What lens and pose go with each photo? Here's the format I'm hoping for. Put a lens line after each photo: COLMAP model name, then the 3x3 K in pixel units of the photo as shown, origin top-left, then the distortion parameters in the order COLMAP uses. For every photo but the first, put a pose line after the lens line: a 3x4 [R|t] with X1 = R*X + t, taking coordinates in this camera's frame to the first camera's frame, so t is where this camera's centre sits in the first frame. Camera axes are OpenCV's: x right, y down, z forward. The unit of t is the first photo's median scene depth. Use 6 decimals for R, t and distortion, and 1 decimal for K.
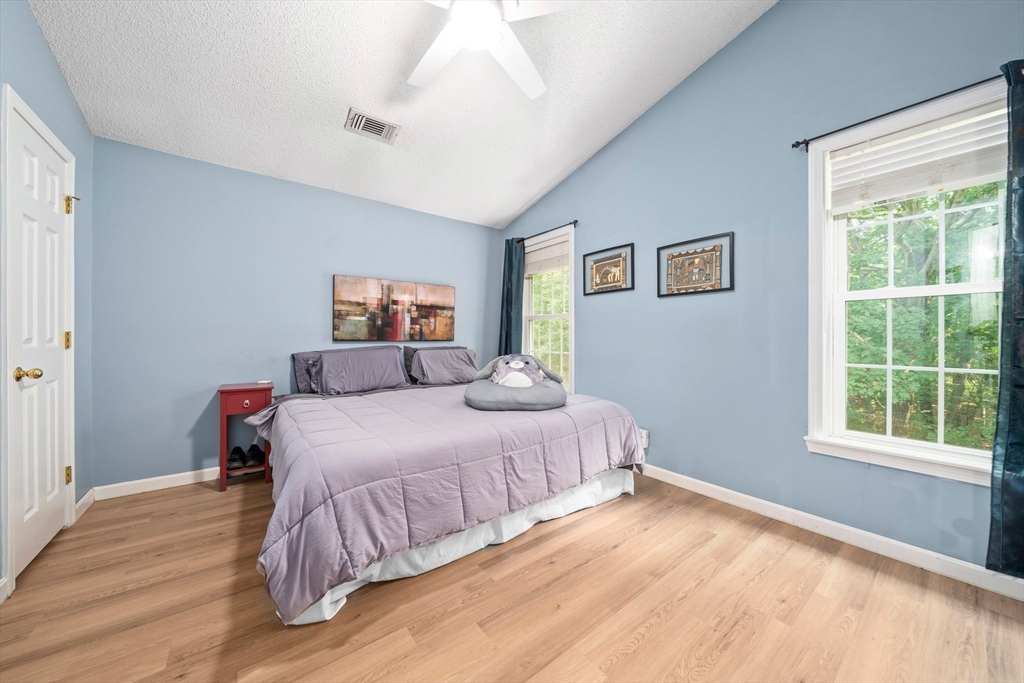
lens RADIAL K [[360.2, 0, 511.3], [0, 360.2, 339.1], [0, 0, 1]] dist [-0.003312, -0.000156]
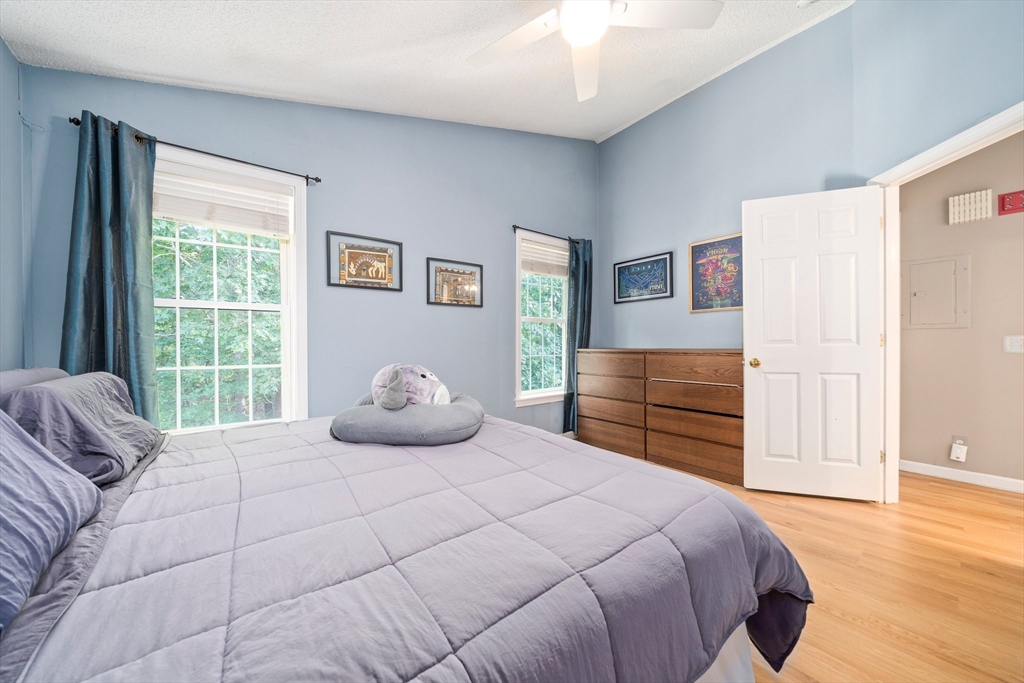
lens RADIAL K [[360.2, 0, 510.1], [0, 360.2, 343.7], [0, 0, 1]] dist [-0.003312, -0.000156]
pose [[-0.004332, -0.008370, 0.999956, -0.596537], [0.006028, 0.999947, 0.008396, -0.005018], [-0.999972, 0.006064, -0.004281, 0.688101]]
